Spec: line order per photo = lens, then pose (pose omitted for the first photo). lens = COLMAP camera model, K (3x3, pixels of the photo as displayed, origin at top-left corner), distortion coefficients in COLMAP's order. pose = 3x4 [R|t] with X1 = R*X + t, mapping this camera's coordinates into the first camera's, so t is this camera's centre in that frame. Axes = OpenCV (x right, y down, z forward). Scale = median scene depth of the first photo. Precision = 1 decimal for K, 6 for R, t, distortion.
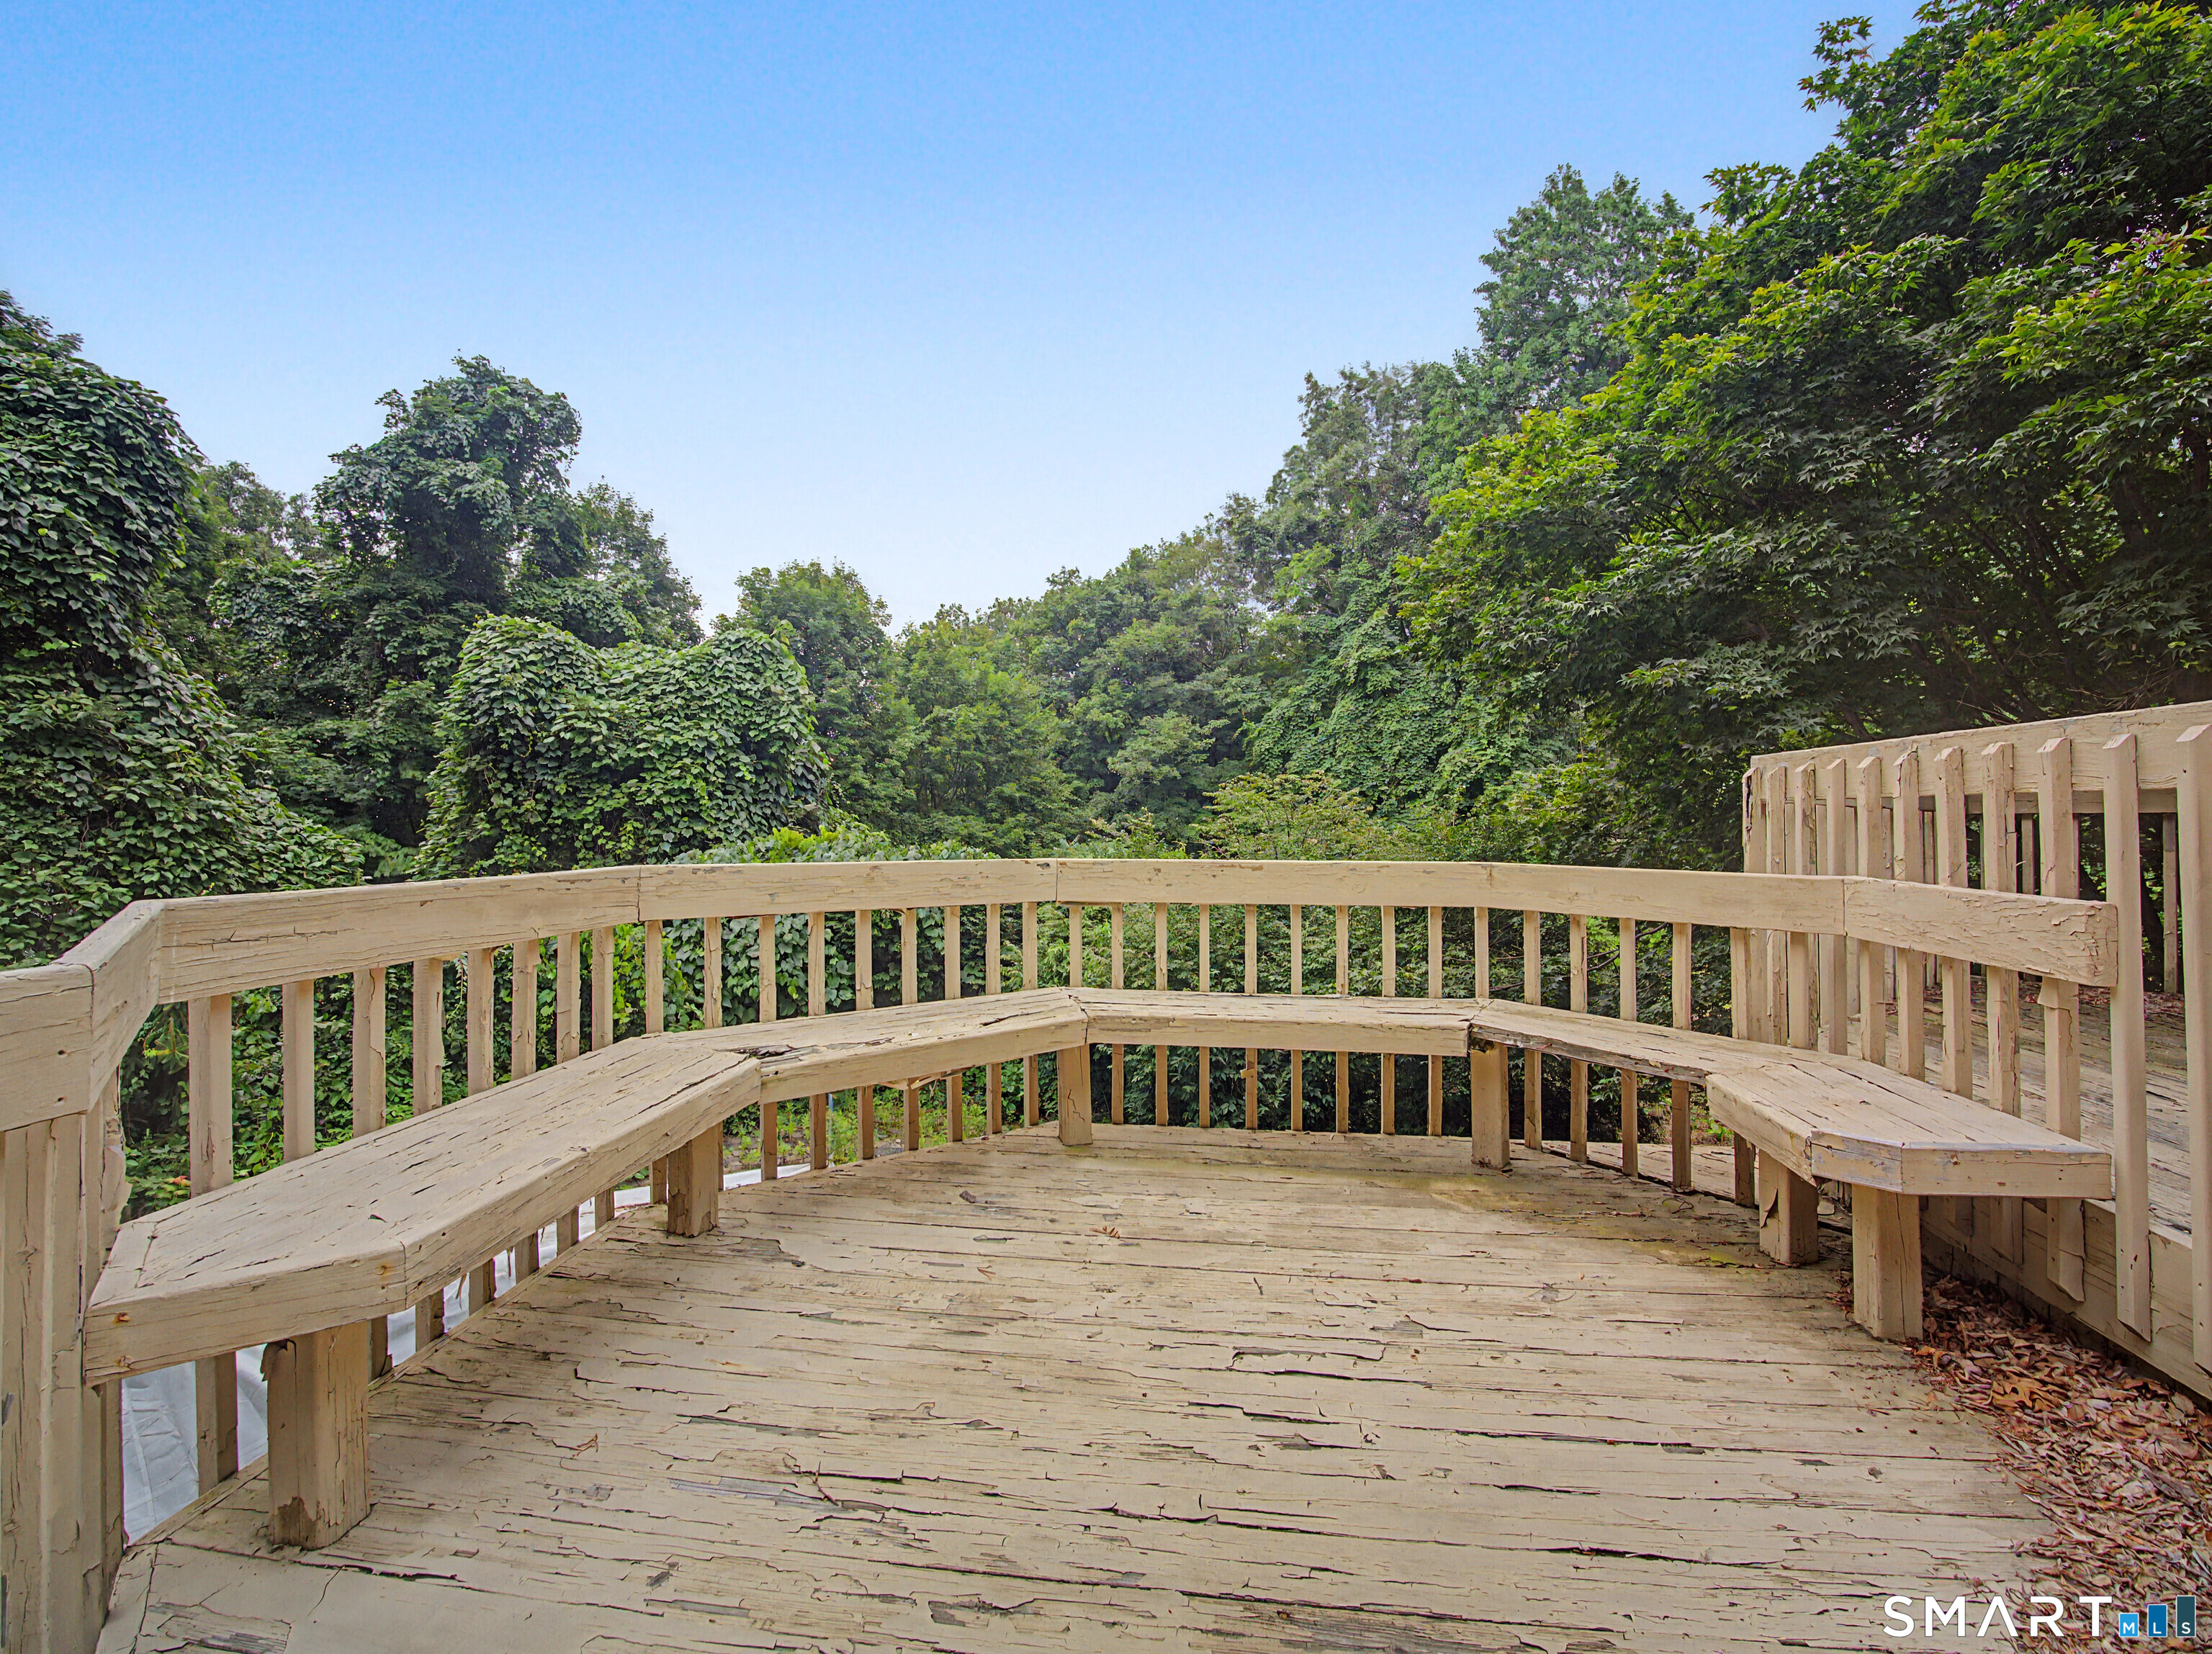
lens RADIAL K [[1020.9, 0, 1099.4], [0, 1020.9, 816.5], [0, 0, 1]] dist [-0.017775, -0.000944]
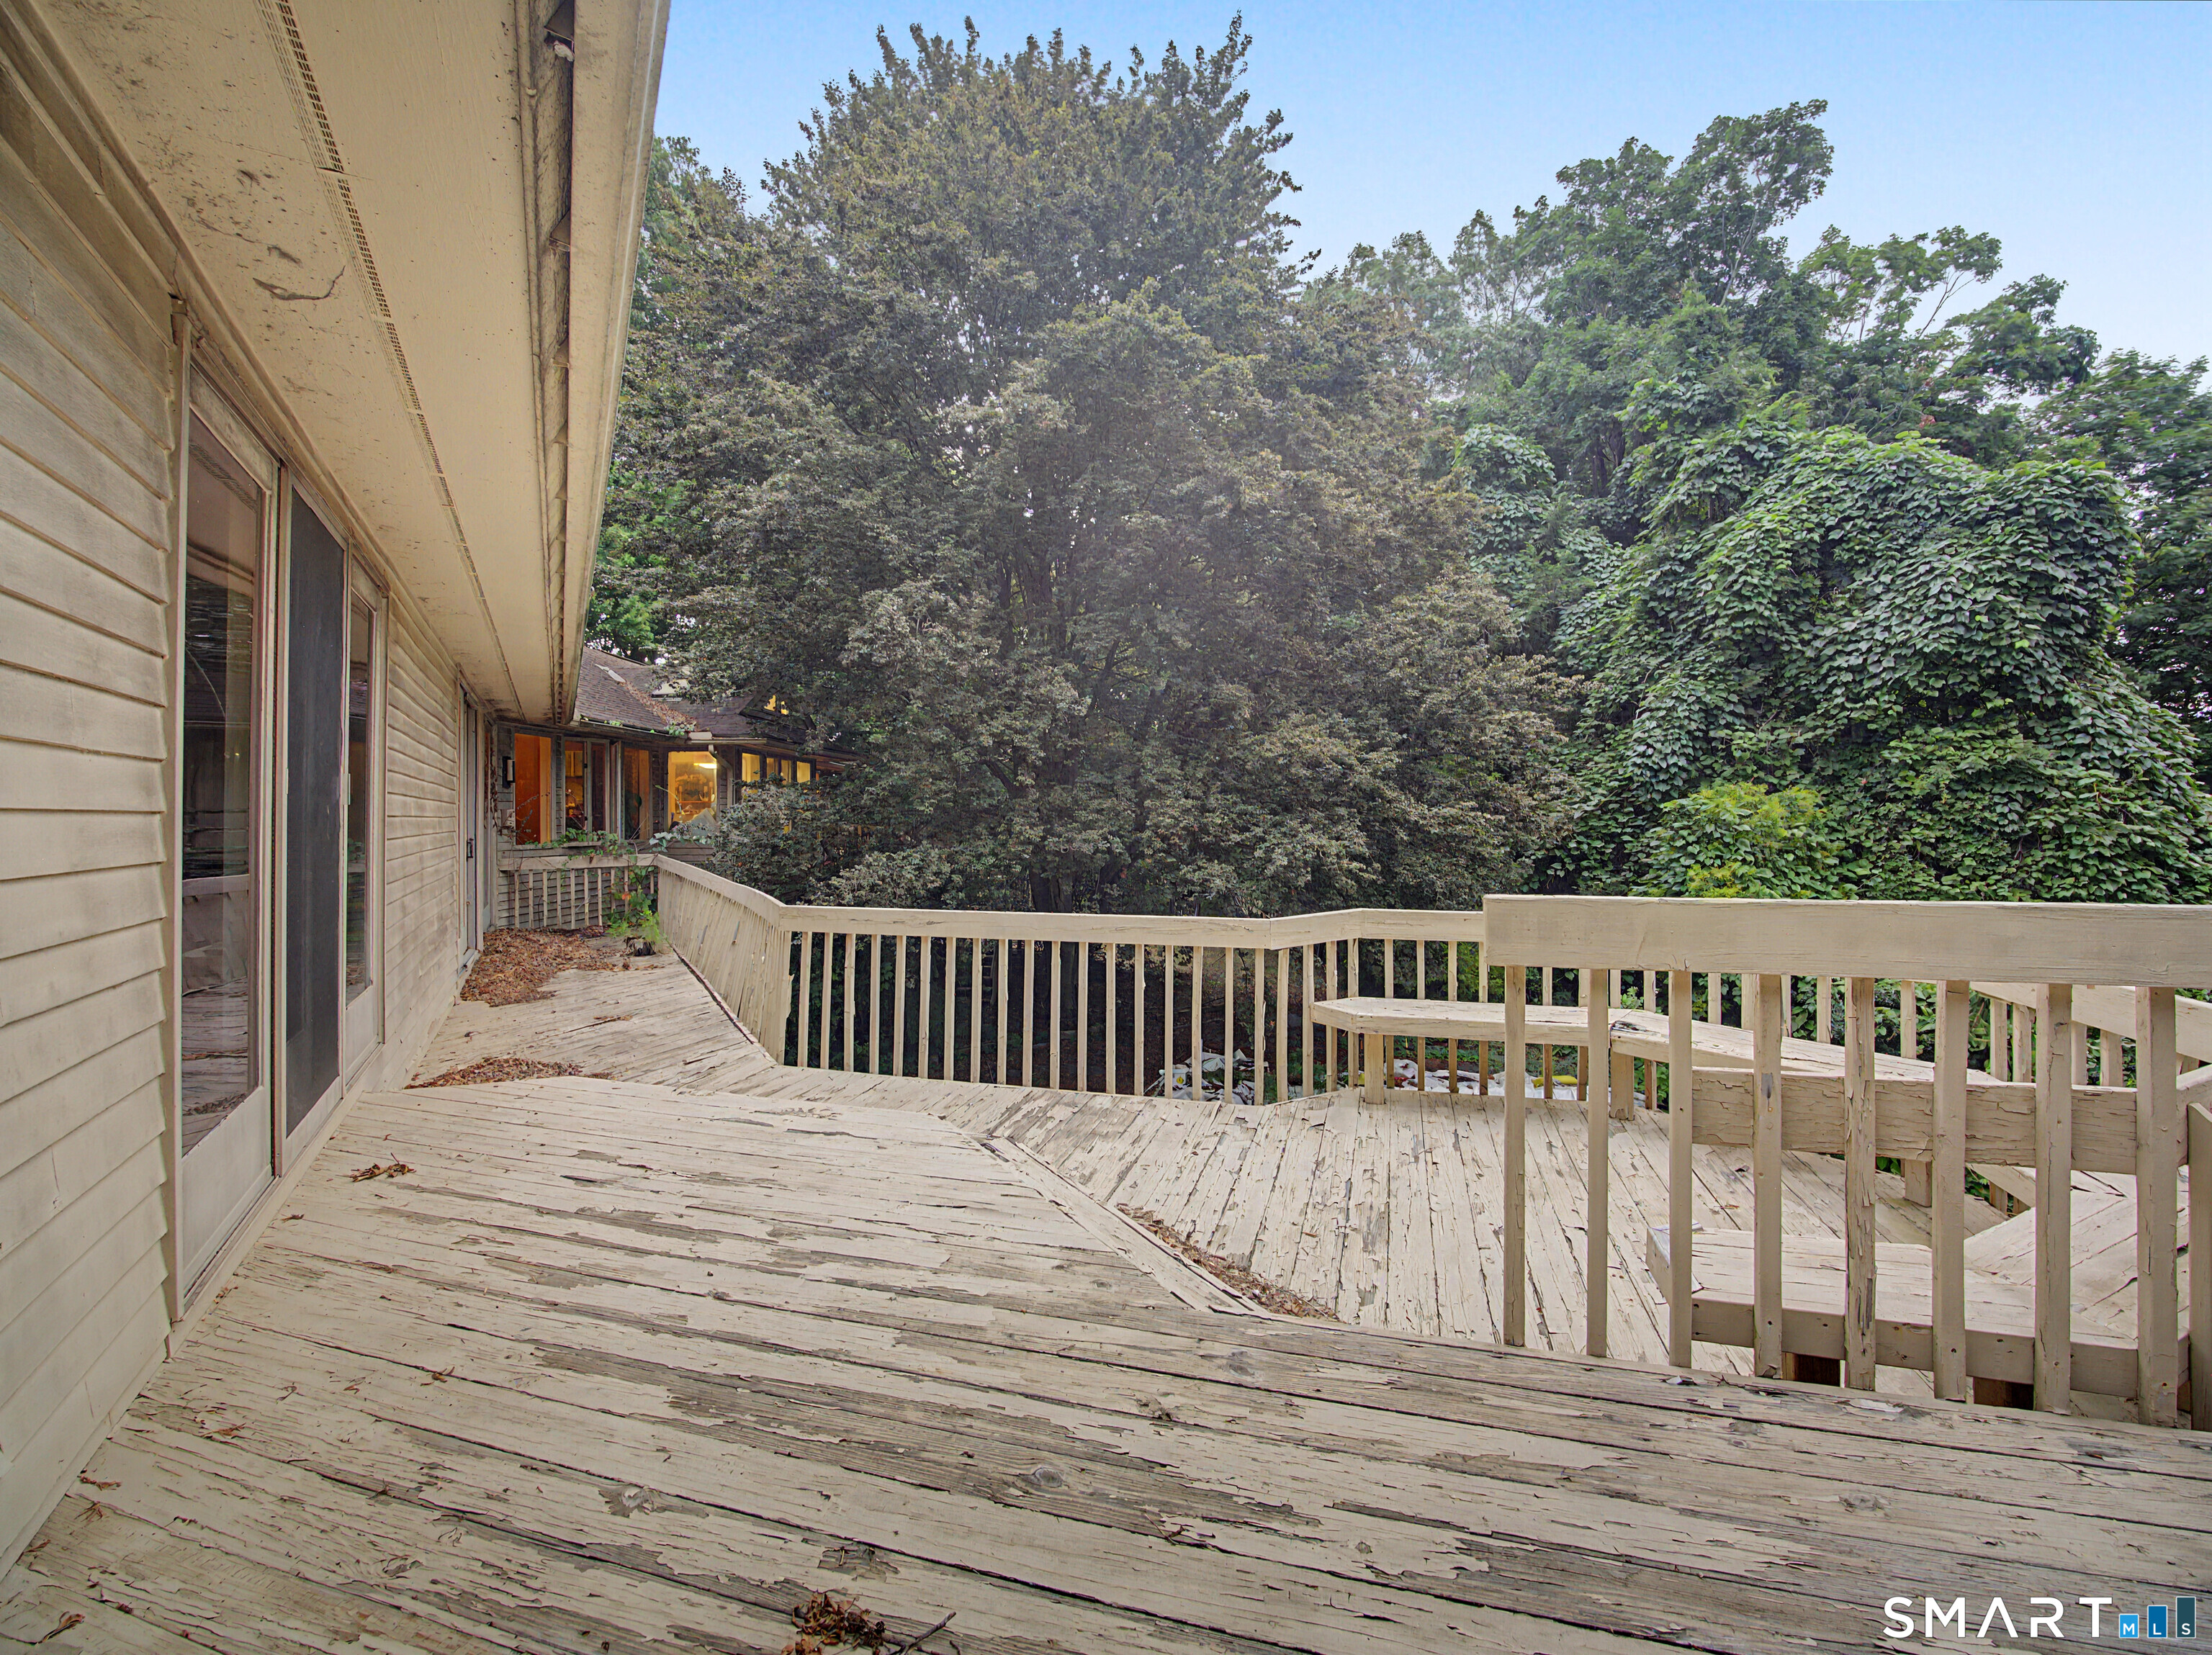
lens RADIAL K [[1020.8, 0, 1099.4], [0, 1020.8, 817.1], [0, 0, 1]] dist [-0.017775, -0.000944]
pose [[-0.168205, 0.002114, -0.985750, 0.389342], [0.006093, 0.999981, 0.001104, -0.035644], [0.985733, -0.005821, -0.168214, 0.095344]]
